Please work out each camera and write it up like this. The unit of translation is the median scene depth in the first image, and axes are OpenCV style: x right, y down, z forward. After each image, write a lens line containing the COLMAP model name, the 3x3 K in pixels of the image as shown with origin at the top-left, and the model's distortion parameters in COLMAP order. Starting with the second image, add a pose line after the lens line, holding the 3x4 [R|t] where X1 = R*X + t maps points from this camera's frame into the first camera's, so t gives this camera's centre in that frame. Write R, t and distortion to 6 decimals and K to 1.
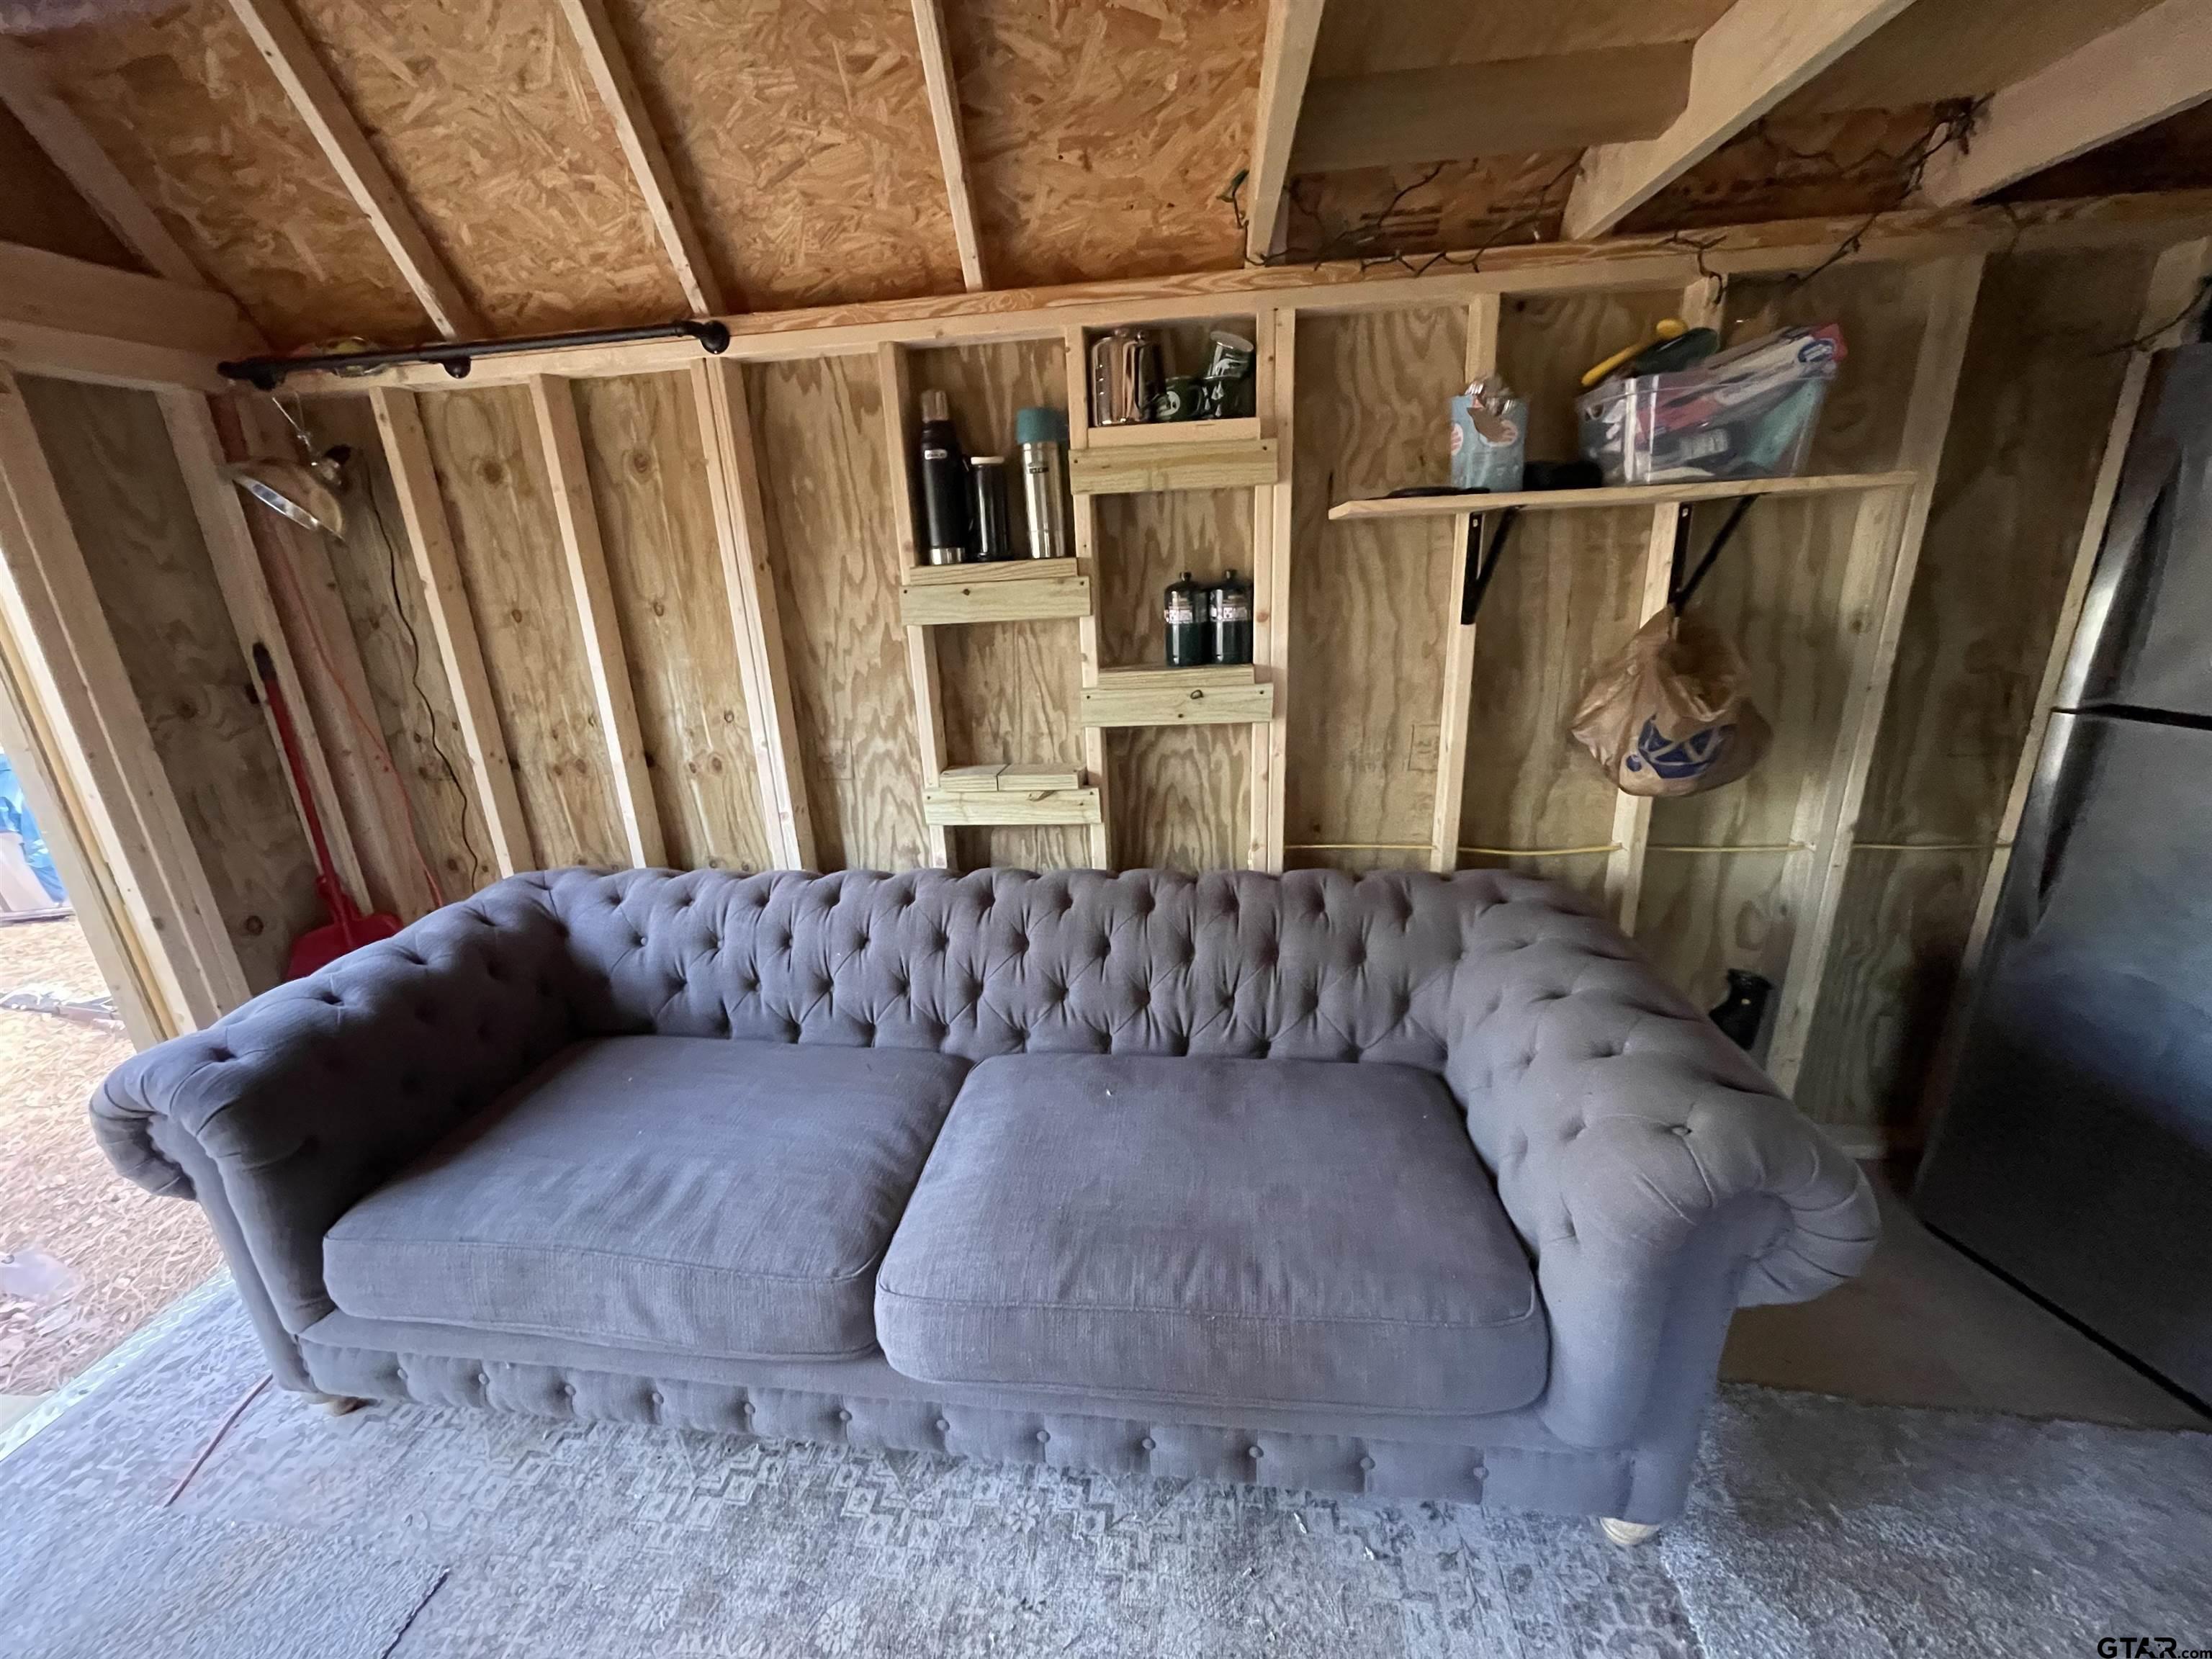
lens RADIAL K [[899.3, 0, 1106.0], [0, 899.3, 829.5], [0, 0, 1]] dist [0.000436, 0.000106]
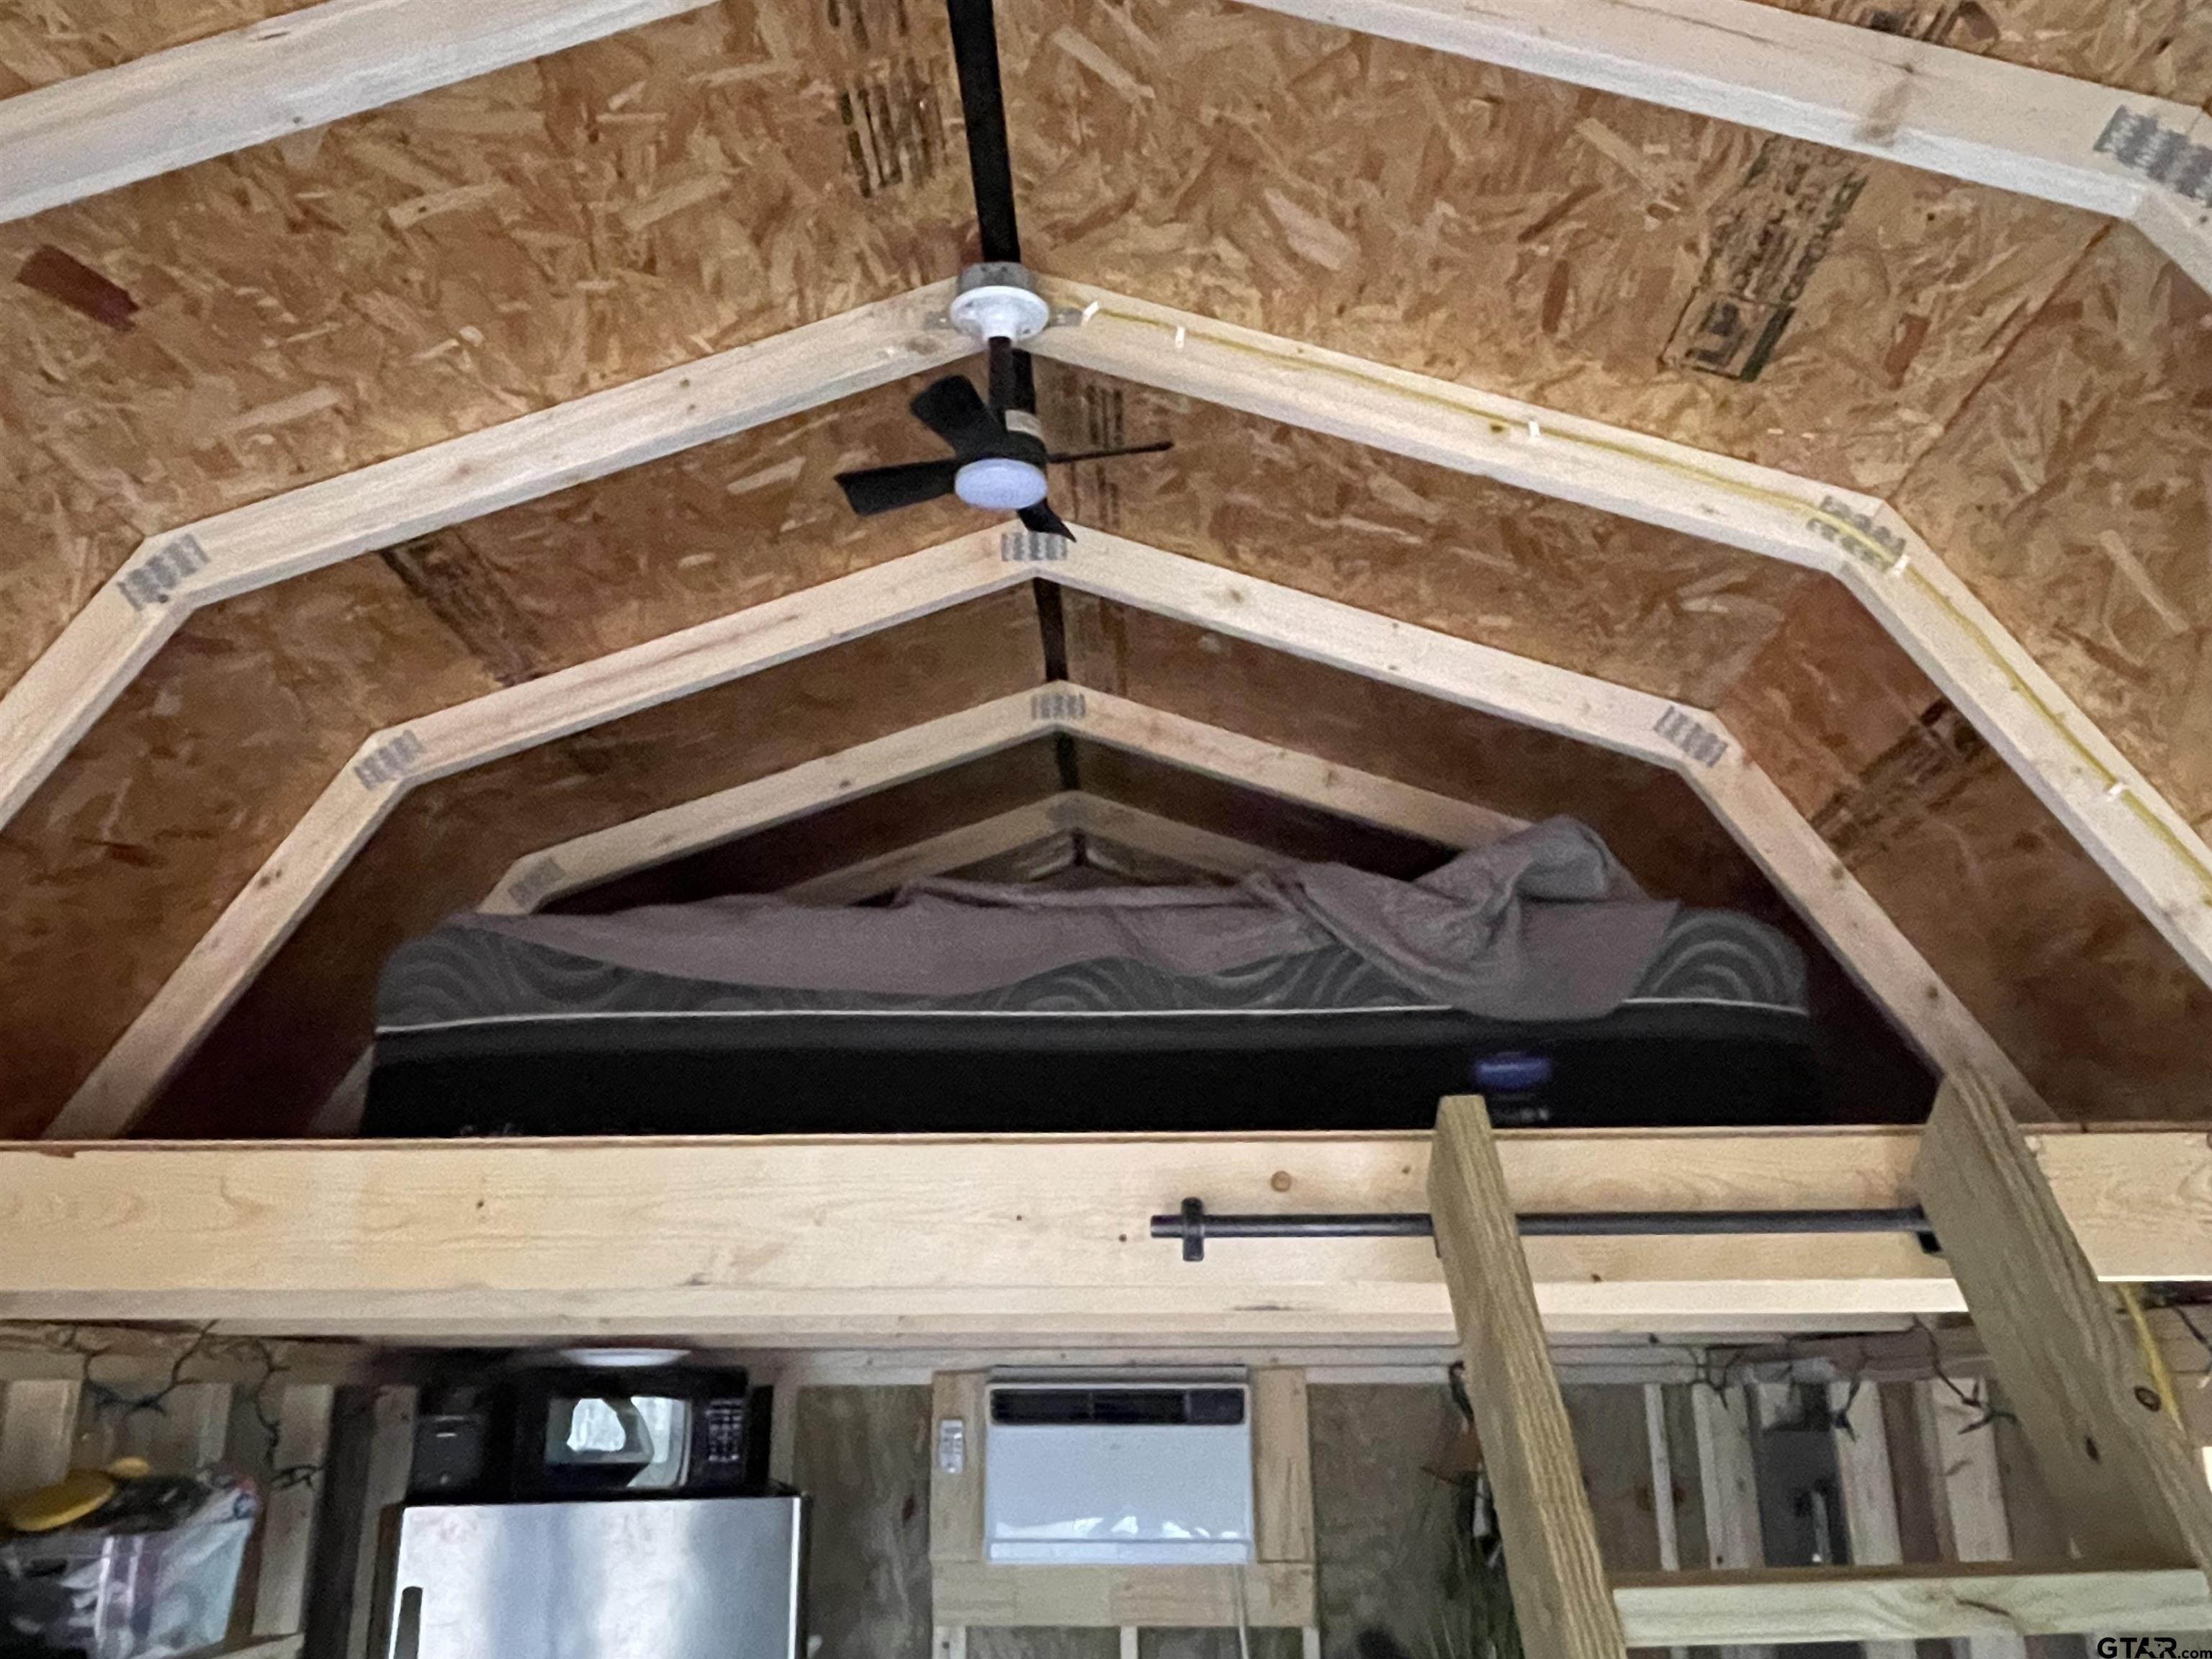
lens RADIAL K [[1678.0, 0, 1083.6], [0, 1678.0, 832.9], [0, 0, 1]] dist [0.005571, -0.000678]
pose [[-0.080735, 0.367062, 0.926686, -0.733199], [0.323008, 0.889183, -0.324066, -0.214999], [-0.942946, 0.273164, -0.190352, 0.236808]]
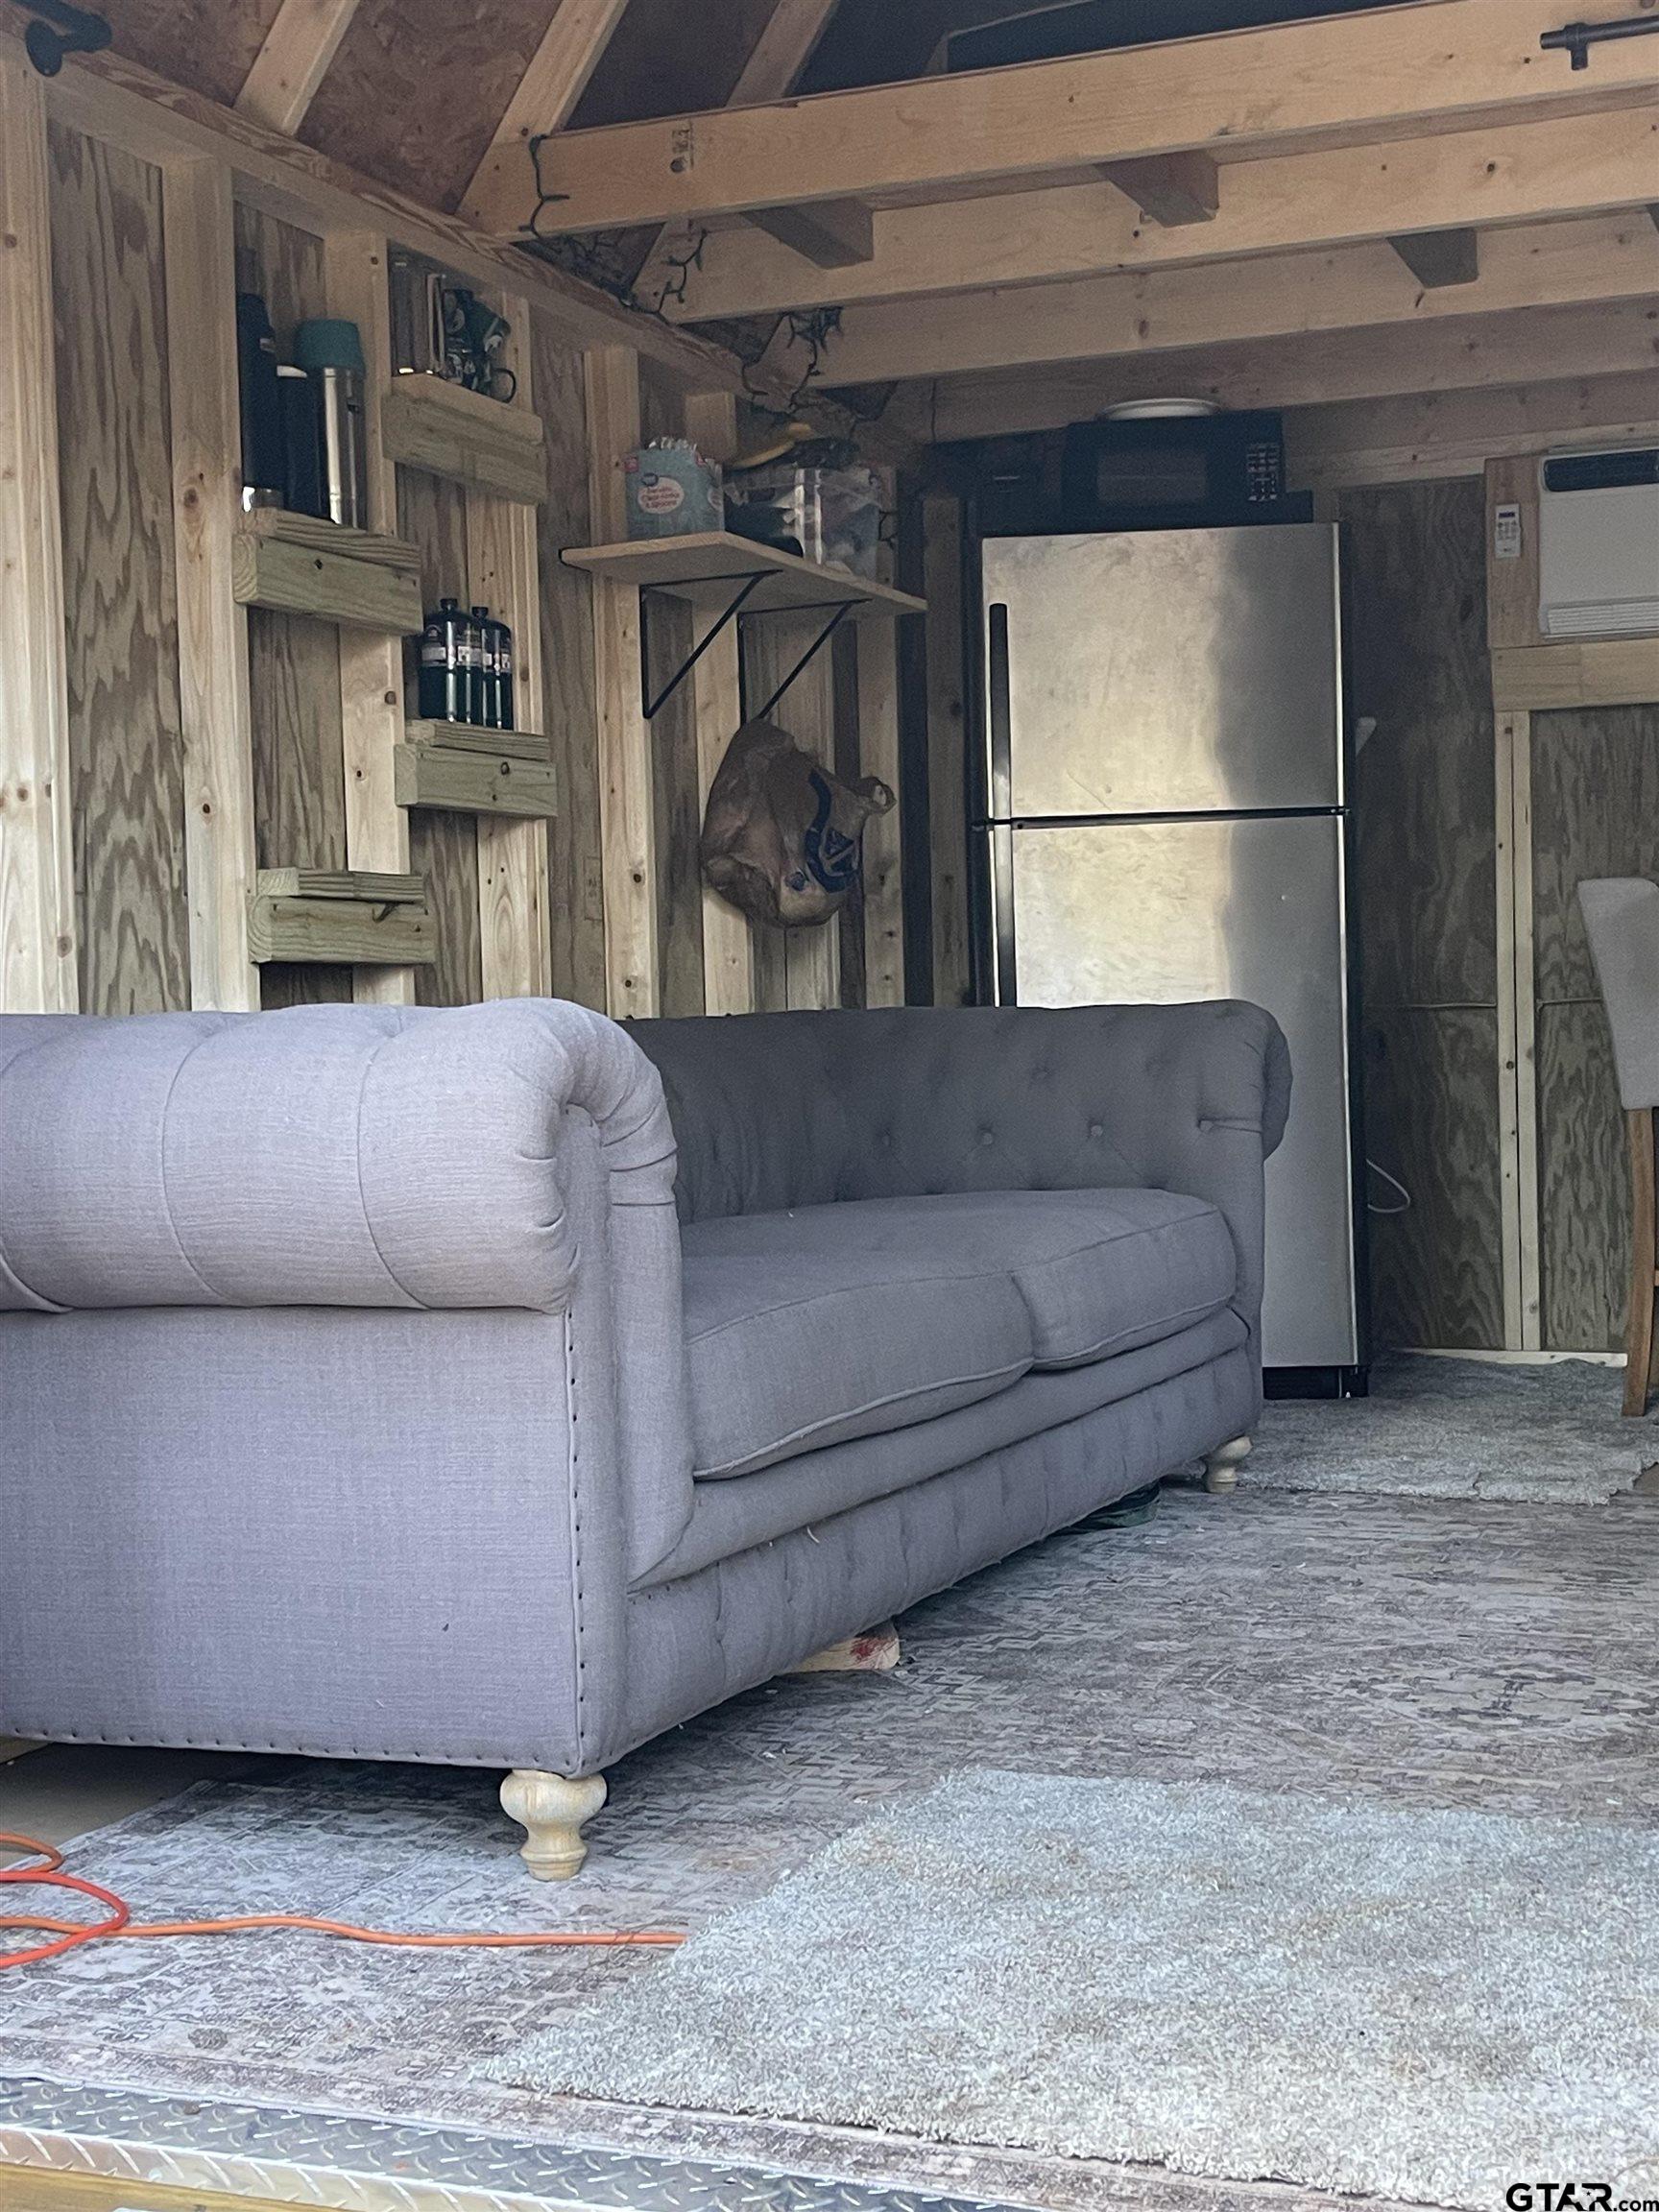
lens RADIAL K [[2986.6, 0, 829.5], [0, 2986.6, 1106.0], [0, 0, 1]] dist [0.089175, -0.180736]
pose [[0.267371, 0.017027, 0.963443, -1.867046], [0.313056, 0.944071, -0.103563, 0.375340], [-0.911322, 0.329302, 0.247087, 0.270808]]
